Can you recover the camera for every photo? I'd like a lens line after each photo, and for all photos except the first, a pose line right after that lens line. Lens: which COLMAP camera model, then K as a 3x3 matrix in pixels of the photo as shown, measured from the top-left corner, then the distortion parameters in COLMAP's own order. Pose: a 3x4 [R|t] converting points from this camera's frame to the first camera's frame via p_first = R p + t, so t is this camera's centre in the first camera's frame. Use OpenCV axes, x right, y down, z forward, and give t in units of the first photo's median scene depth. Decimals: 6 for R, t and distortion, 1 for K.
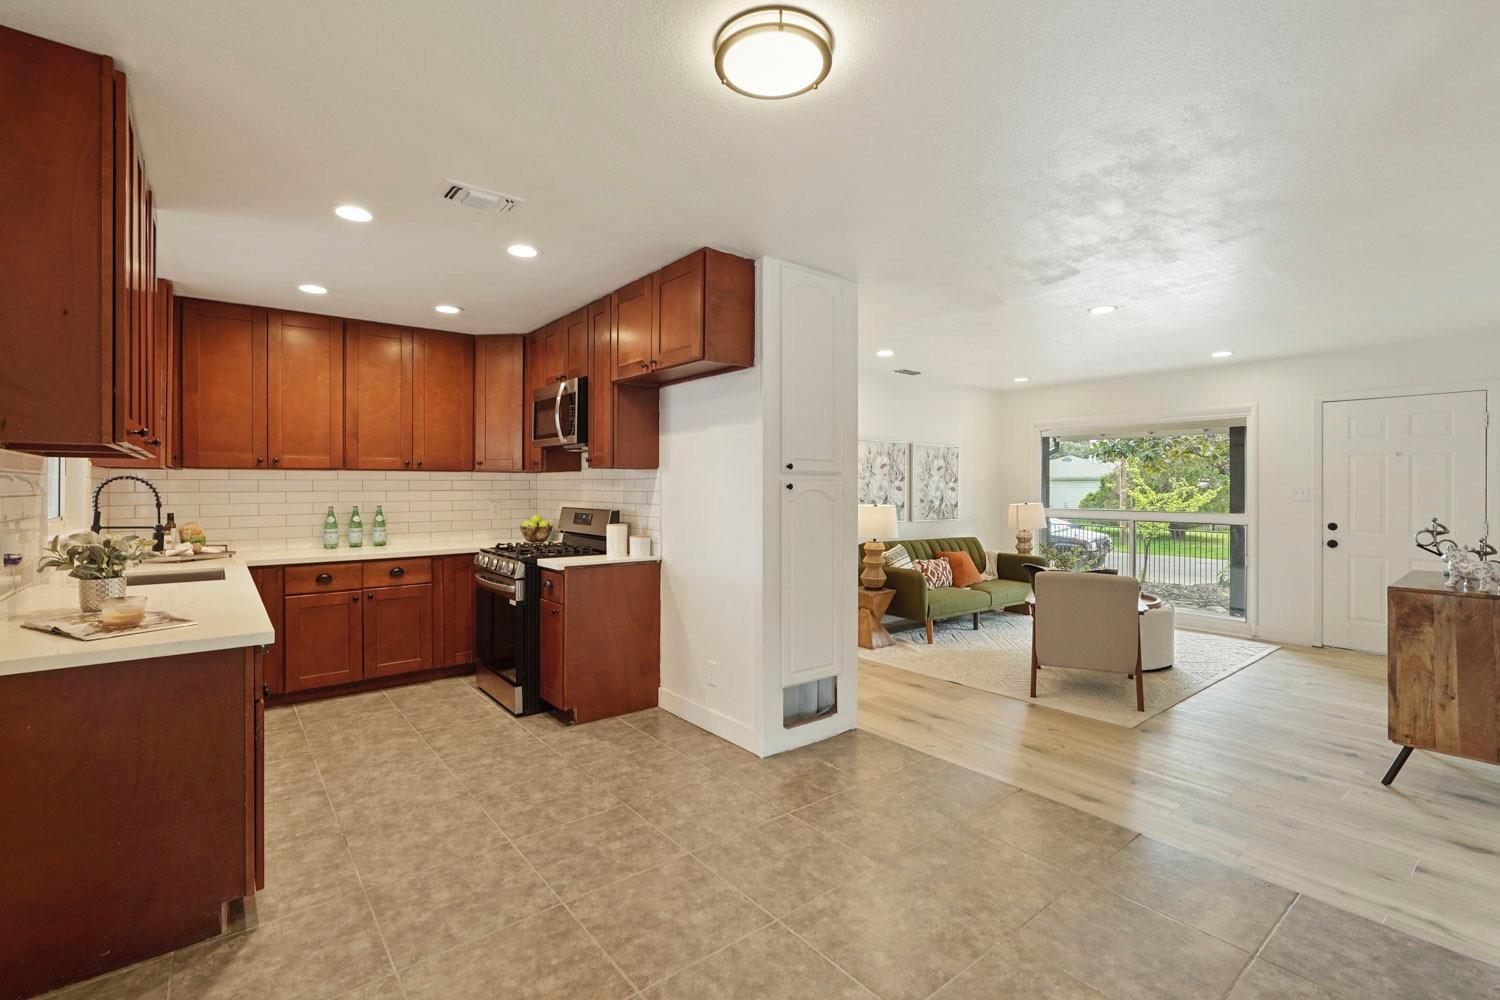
lens RADIAL K [[672.0, 0, 751.0], [0, 672.0, 501.2], [0, 0, 1]] dist [-0.013762, 0.009290]
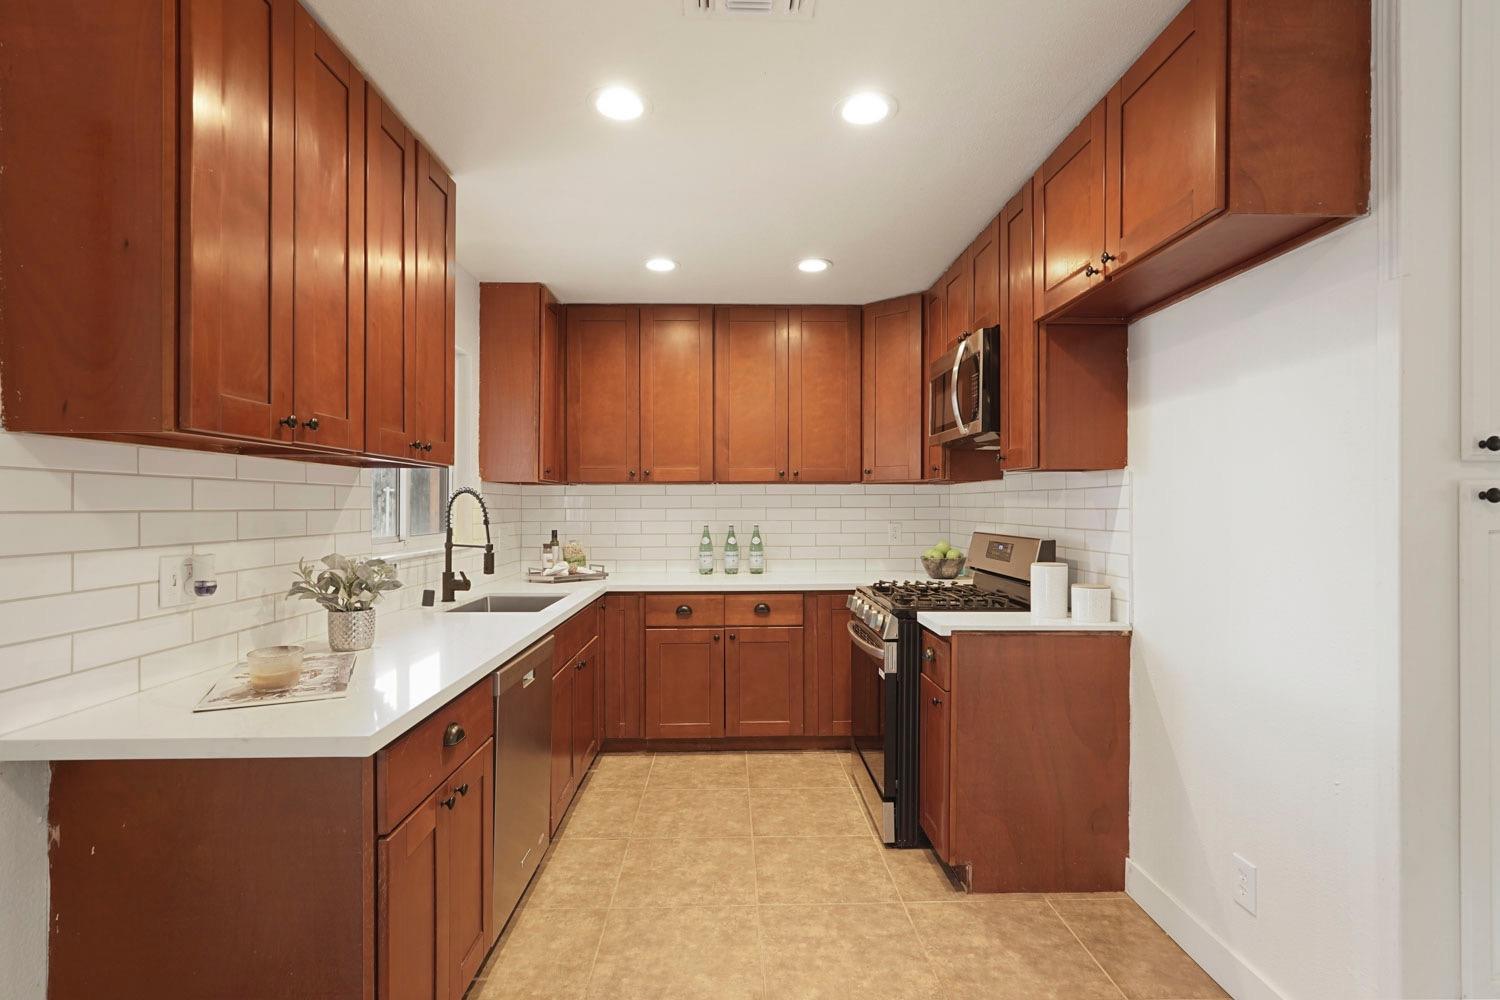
lens RADIAL K [[704.4, 0, 748.9], [0, 704.4, 504.6], [0, 0, 1]] dist [-0.003777, 0.000211]
pose [[0.793090, -0.001786, -0.609102, -0.029404], [-0.012742, 0.999728, -0.019522, -0.002568], [0.608972, 0.023244, 0.792851, 0.339947]]
